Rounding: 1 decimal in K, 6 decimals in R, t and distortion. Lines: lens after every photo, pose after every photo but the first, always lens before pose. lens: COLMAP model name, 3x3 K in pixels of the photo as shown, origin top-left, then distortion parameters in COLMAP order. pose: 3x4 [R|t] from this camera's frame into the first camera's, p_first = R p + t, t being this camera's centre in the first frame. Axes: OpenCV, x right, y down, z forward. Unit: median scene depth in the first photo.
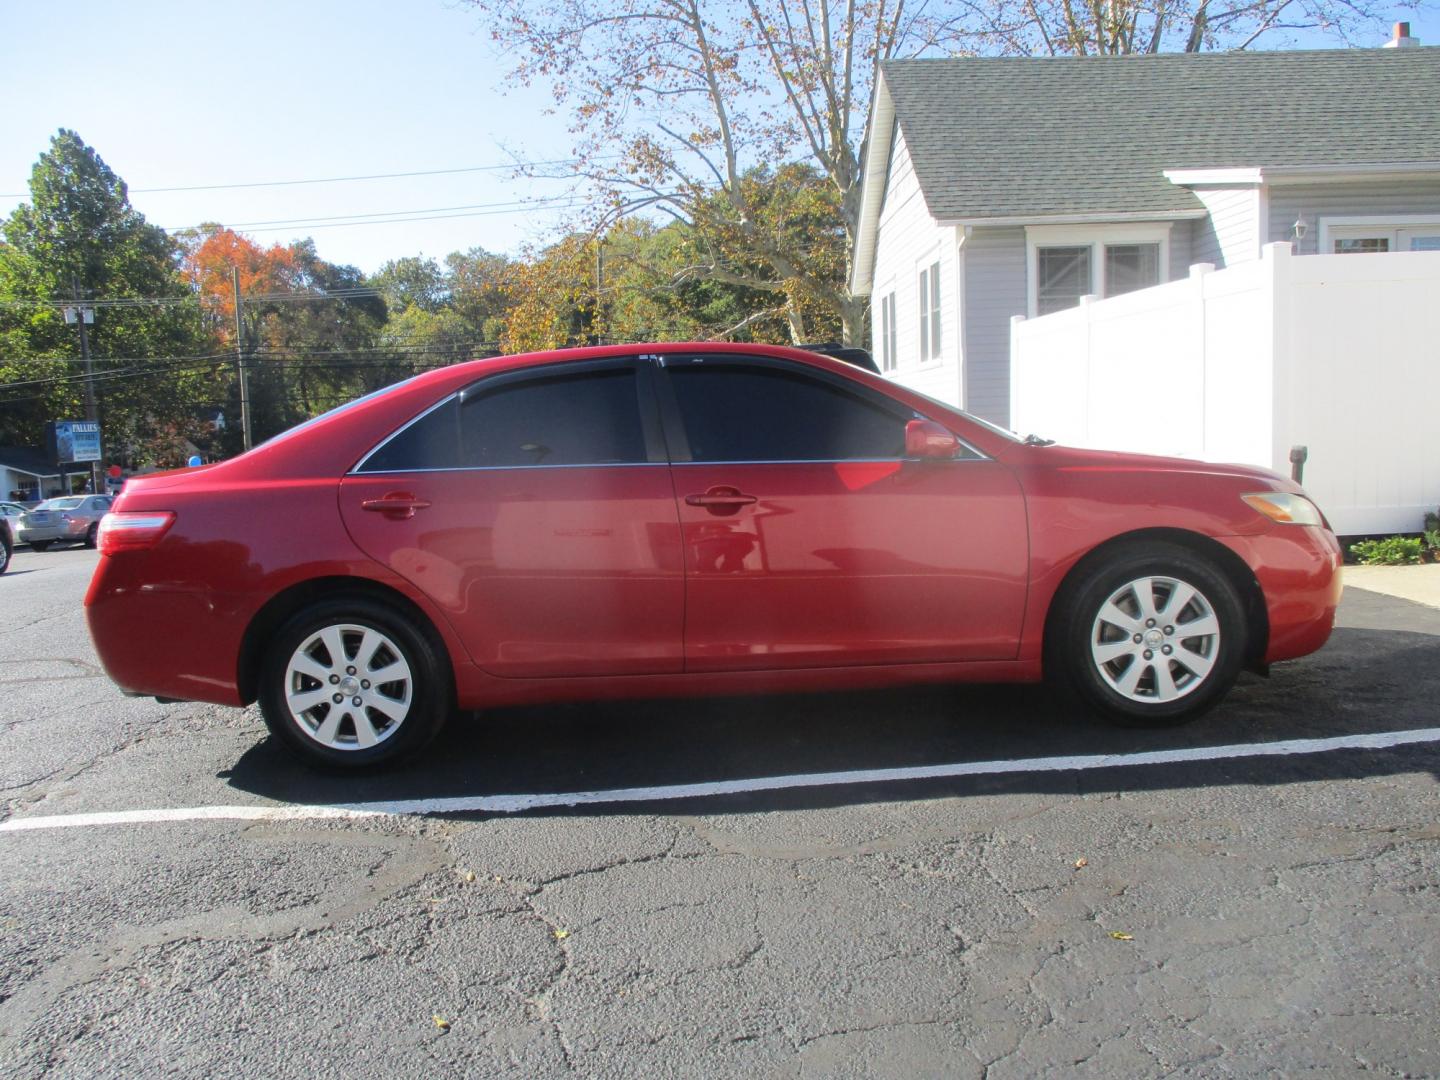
lens RADIAL K [[1200.8, 0, 715.4], [0, 1200.8, 538.0], [0, 0, 1]] dist [-0.030584, 0.008704]
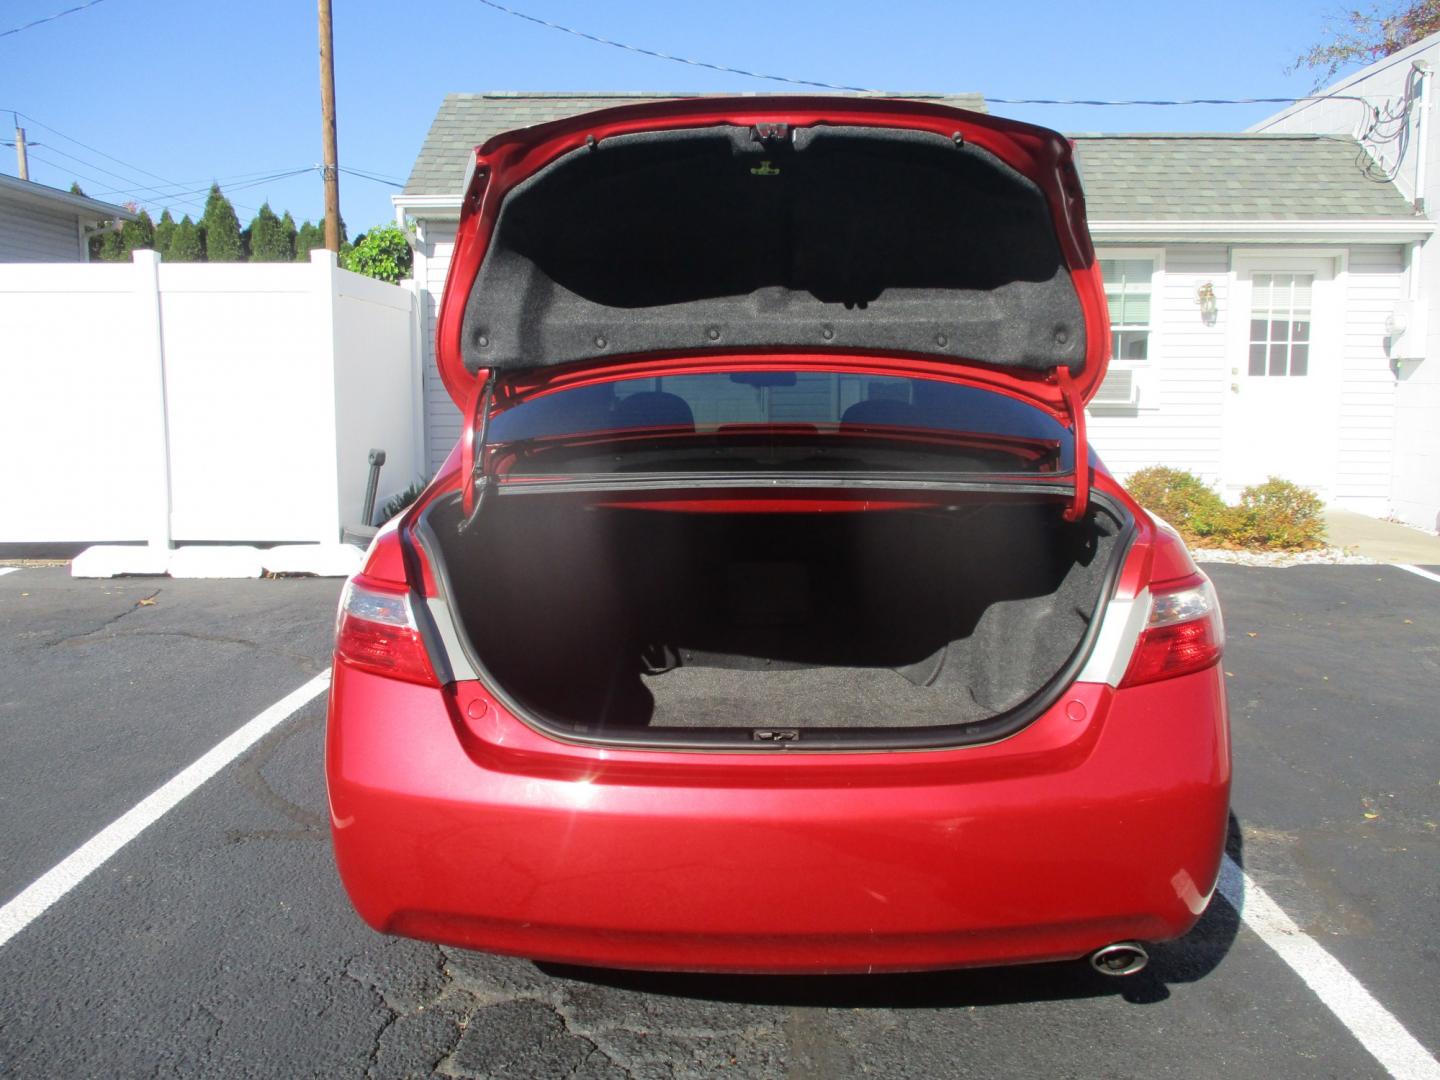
lens RADIAL K [[1200.8, 0, 715.4], [0, 1200.8, 538.0], [0, 0, 1]] dist [-0.030584, 0.008704]
pose [[0.025852, -0.086725, 0.995897, -0.274419], [0.105258, 0.990928, 0.083560, -0.027078], [-0.994109, 0.102666, 0.034746, 0.326139]]
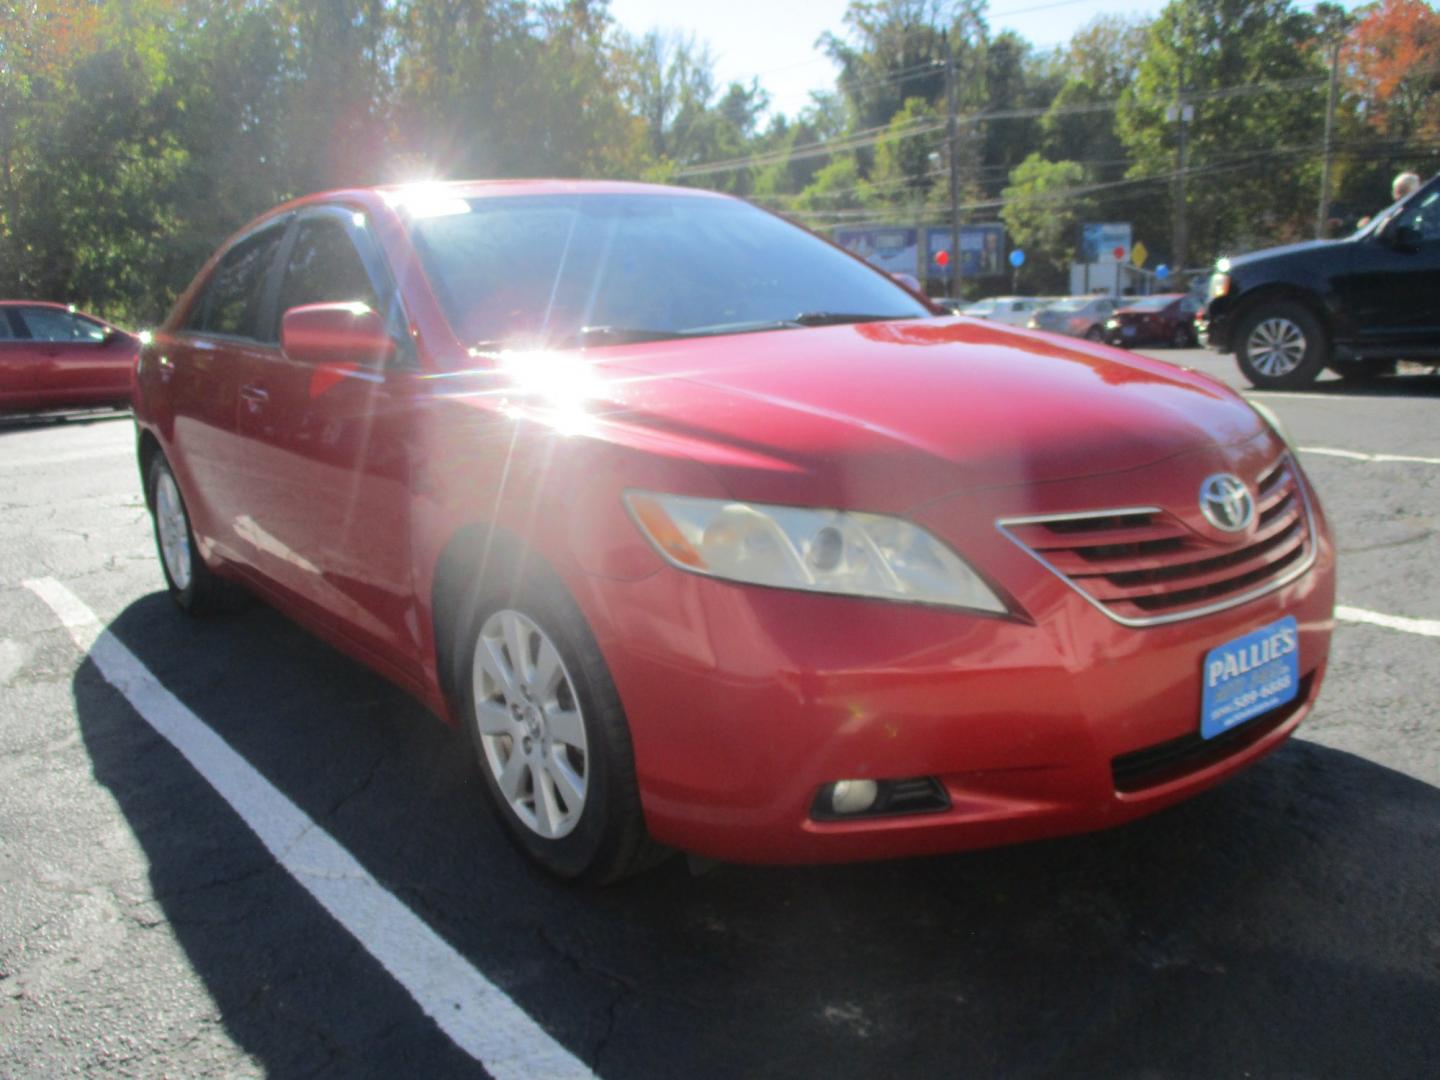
lens RADIAL K [[1200.8, 0, 715.4], [0, 1200.8, 538.0], [0, 0, 1]] dist [-0.030584, 0.008704]
pose [[0.623924, 0.192157, -0.757492, 0.219249], [-0.064209, 0.978626, 0.195366, -0.030356], [0.778843, -0.073255, 0.622927, 0.192320]]
